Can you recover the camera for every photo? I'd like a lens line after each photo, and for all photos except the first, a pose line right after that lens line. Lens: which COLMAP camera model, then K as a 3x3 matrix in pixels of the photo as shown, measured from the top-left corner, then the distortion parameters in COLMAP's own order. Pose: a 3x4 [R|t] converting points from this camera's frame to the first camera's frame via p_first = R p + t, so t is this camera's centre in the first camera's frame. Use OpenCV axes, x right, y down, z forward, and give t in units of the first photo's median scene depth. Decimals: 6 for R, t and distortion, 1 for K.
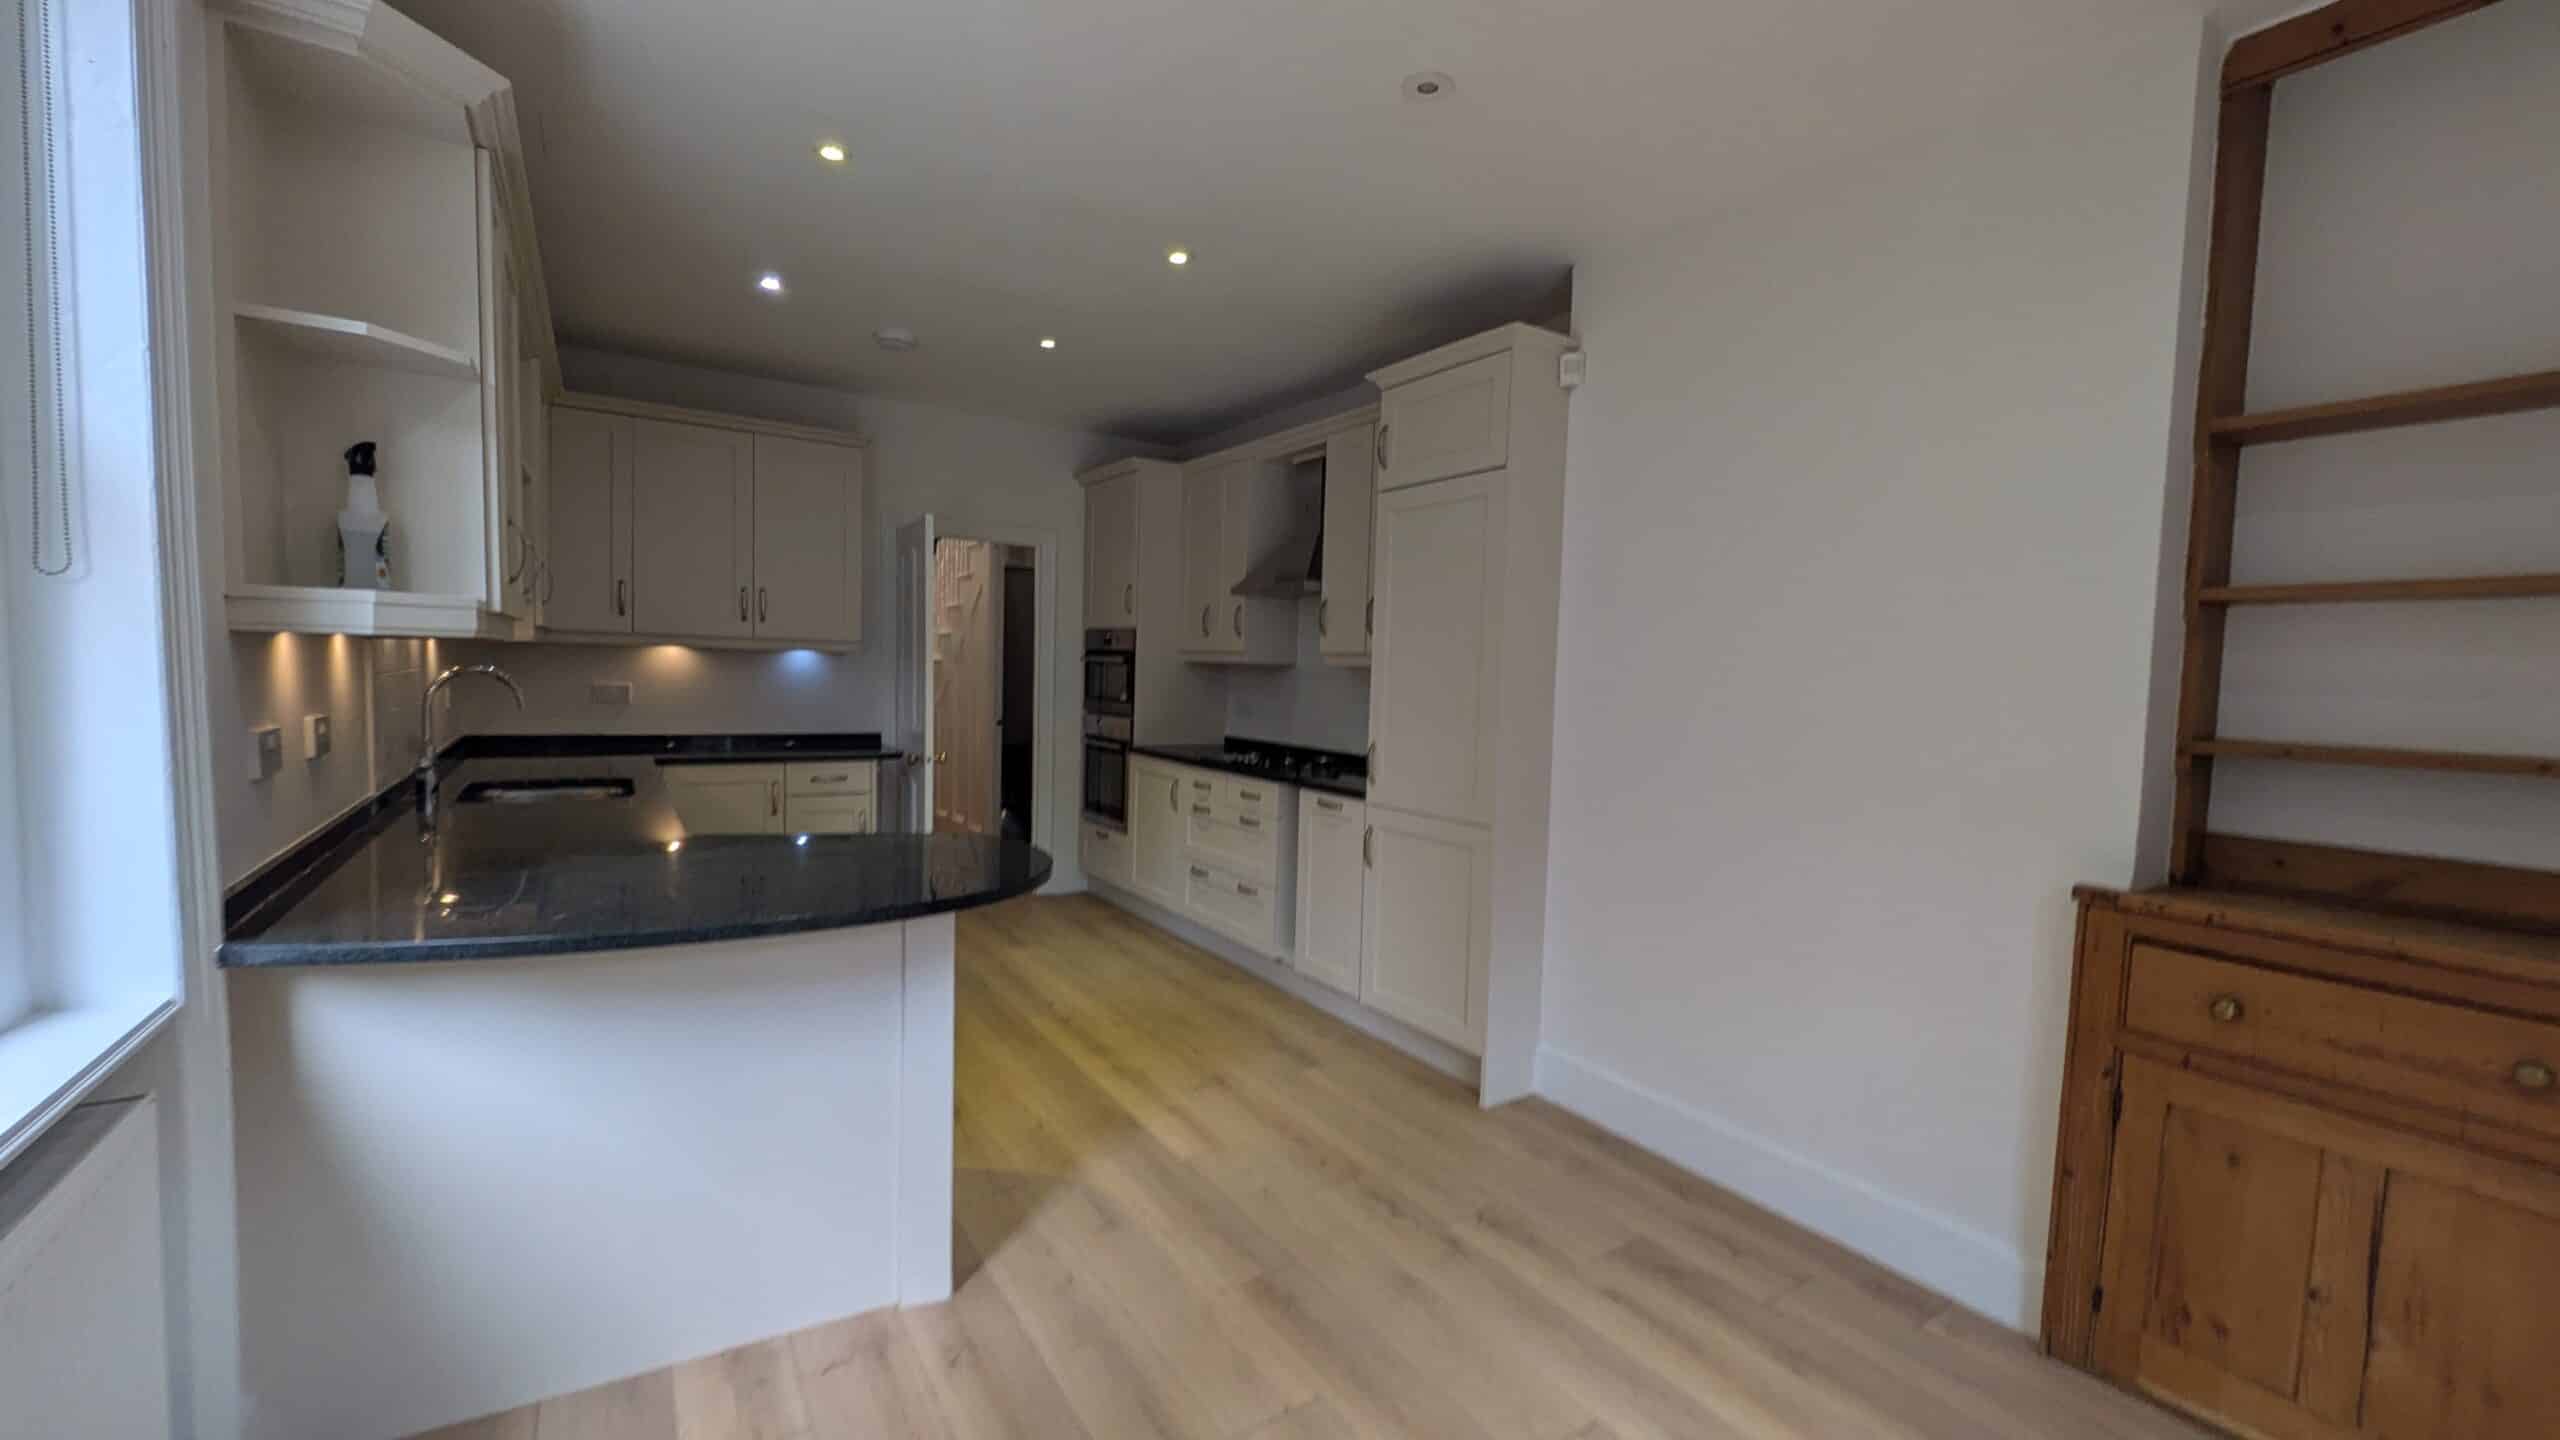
lens RADIAL K [[1000.5, 0, 1276.8], [0, 1000.5, 740.3], [0, 0, 1]] dist [-0.001265, -0.000350]
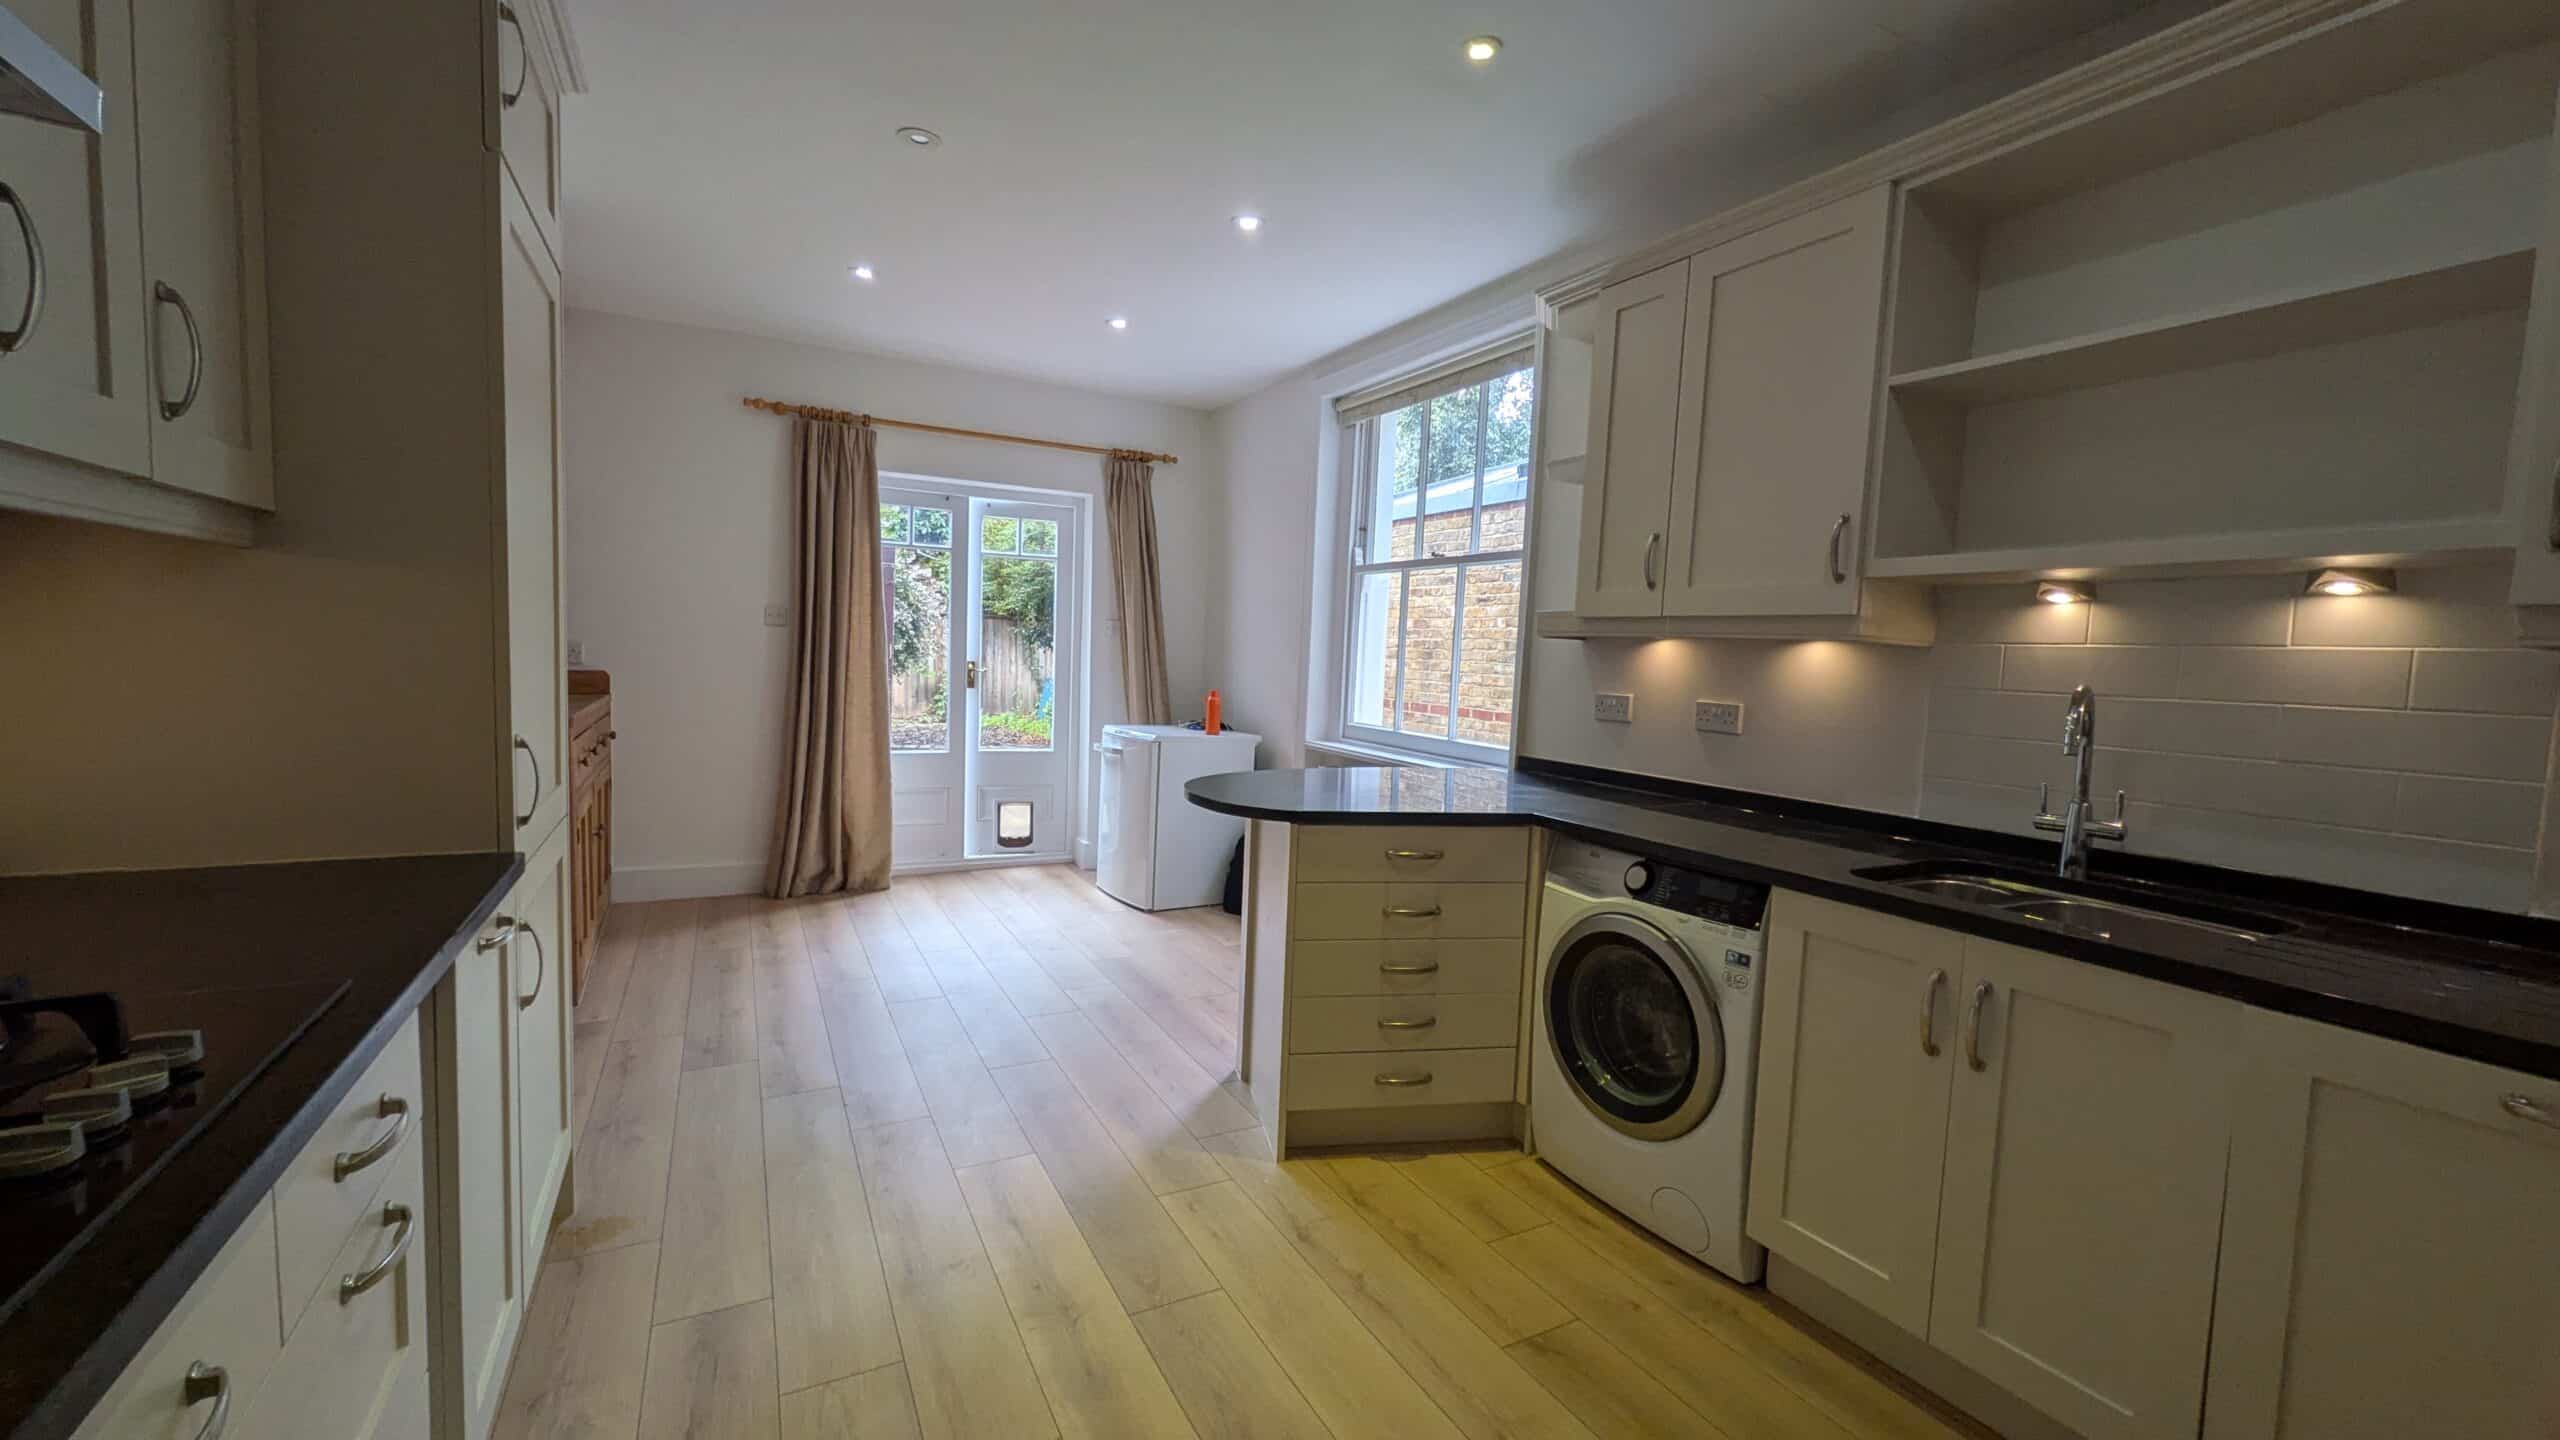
lens RADIAL K [[1000.5, 0, 1276.9], [0, 1000.5, 727.3], [0, 0, 1]] dist [-0.001265, -0.000350]
pose [[-0.992585, -0.093947, 0.077129, -0.323921], [-0.083008, 0.987431, 0.134498, -0.109237], [-0.088795, 0.127098, -0.987908, 1.698557]]
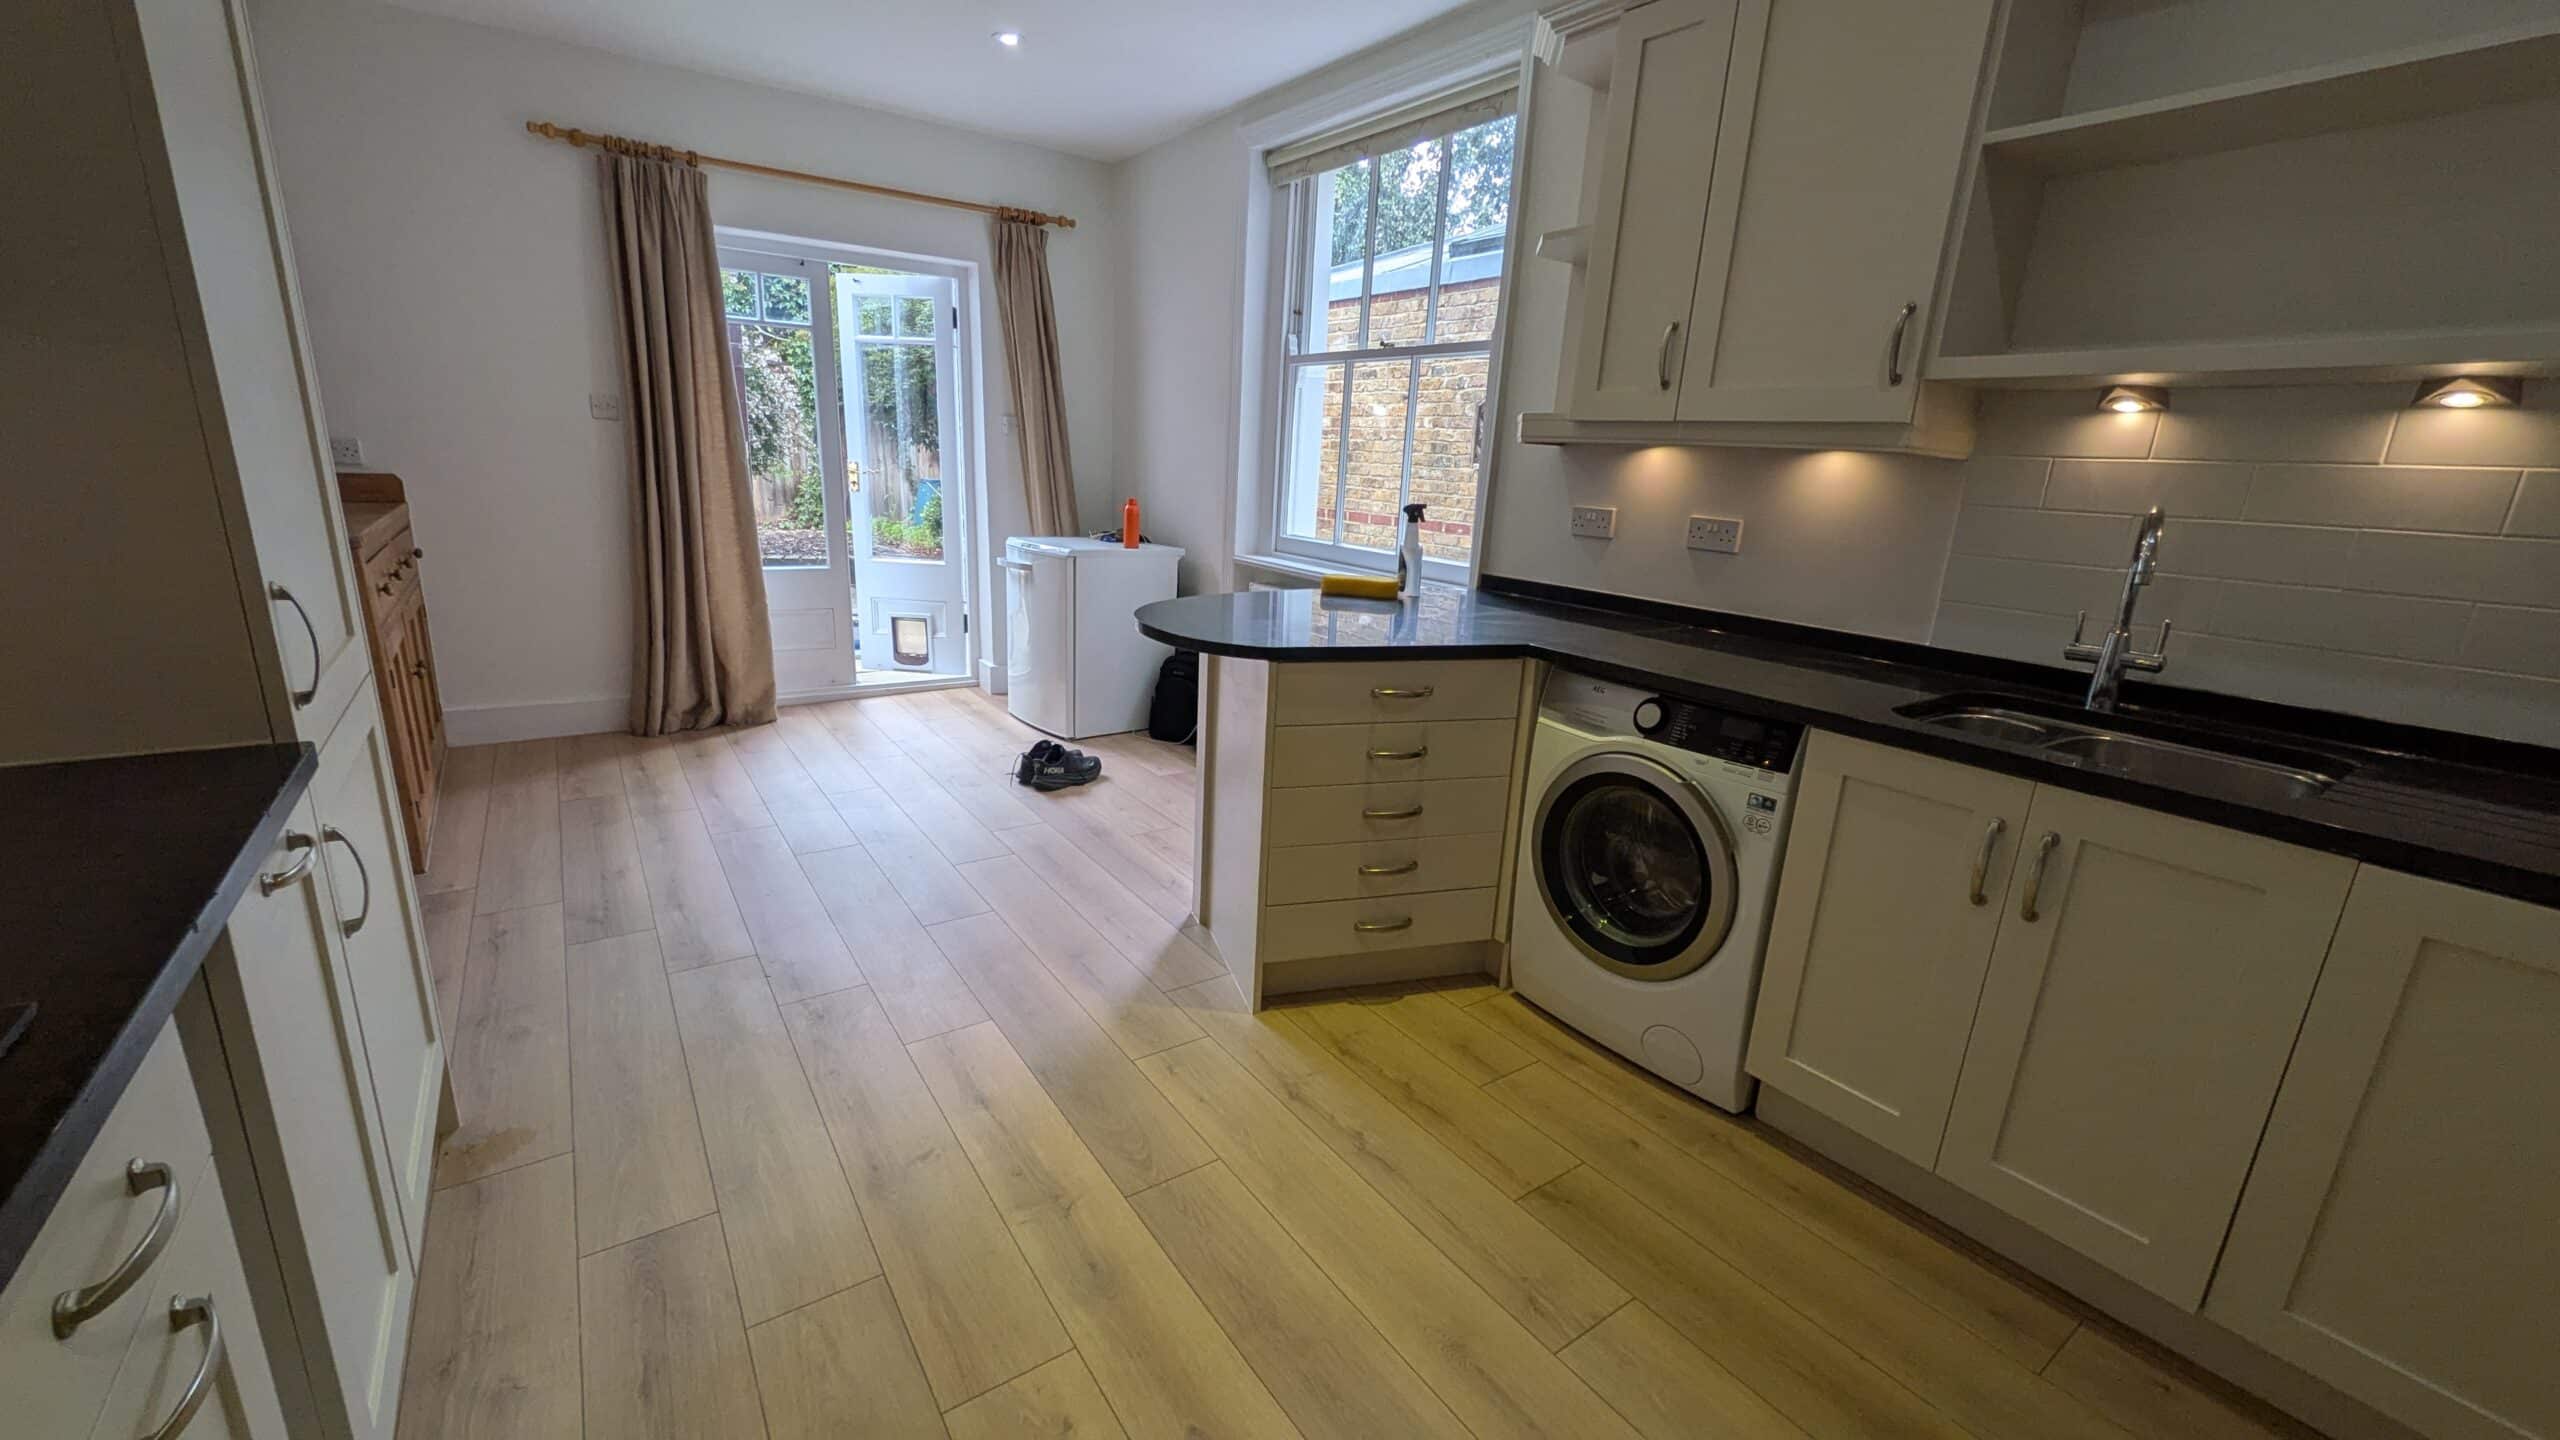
lens RADIAL K [[1000.5, 0, 1276.7], [0, 1000.5, 724.1], [0, 0, 1]] dist [-0.001265, -0.000350]
pose [[-0.995093, -0.082435, -0.054728, -0.248521], [-0.095433, 0.945677, 0.310784, -0.104559], [0.026135, 0.314482, -0.948904, 1.599416]]
